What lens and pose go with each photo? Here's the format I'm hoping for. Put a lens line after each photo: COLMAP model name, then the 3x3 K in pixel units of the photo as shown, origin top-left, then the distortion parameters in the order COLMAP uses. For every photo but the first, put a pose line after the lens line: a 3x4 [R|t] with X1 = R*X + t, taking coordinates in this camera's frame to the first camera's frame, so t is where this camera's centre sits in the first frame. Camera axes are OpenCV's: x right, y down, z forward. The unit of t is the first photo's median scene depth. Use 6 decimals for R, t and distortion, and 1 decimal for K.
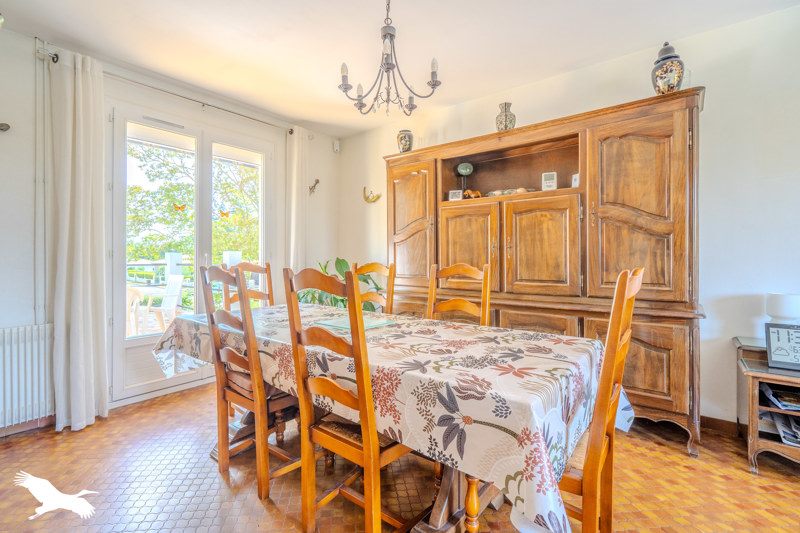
lens RADIAL K [[375.9, 0, 396.9], [0, 375.9, 260.5], [0, 0, 1]] dist [-0.012601, 0.001377]
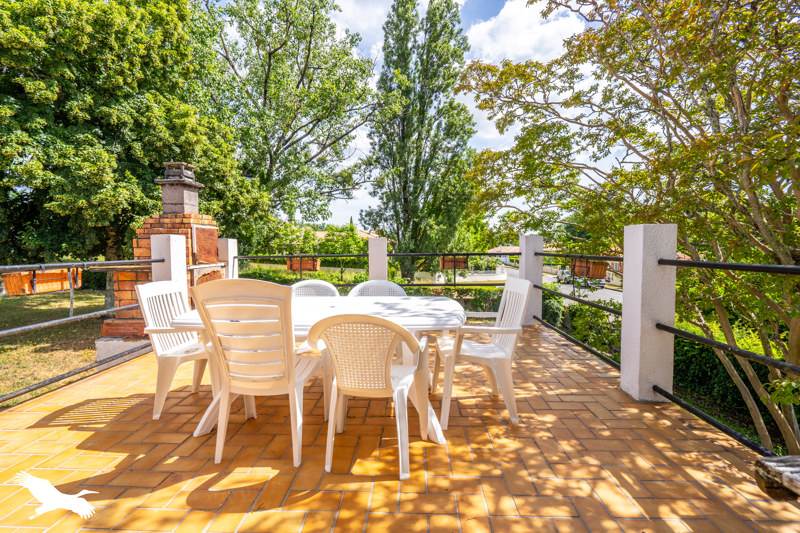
lens RADIAL K [[375.9, 0, 400.2], [0, 375.9, 262.6], [0, 0, 1]] dist [-0.012601, 0.001377]
pose [[0.614323, 0.033135, -0.788359, -0.749909], [-0.001256, 0.999158, 0.041016, -0.001830], [0.789054, -0.024207, 0.613847, 1.440253]]
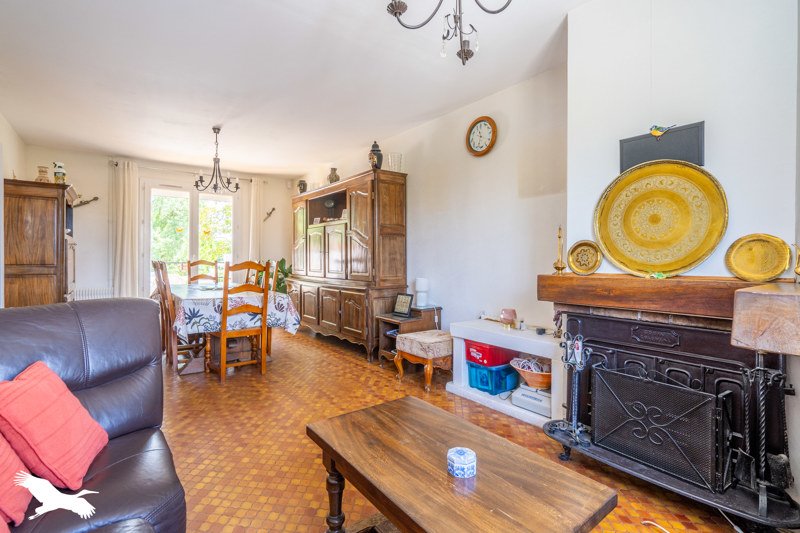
lens RADIAL K [[375.9, 0, 394.7], [0, 375.9, 262.2], [0, 0, 1]] dist [-0.012601, 0.001377]
pose [[0.972803, 0.007454, -0.231513, 0.962641], [-0.005943, 0.999956, 0.007223, -0.005552], [0.231557, -0.005651, 0.972805, -0.609637]]
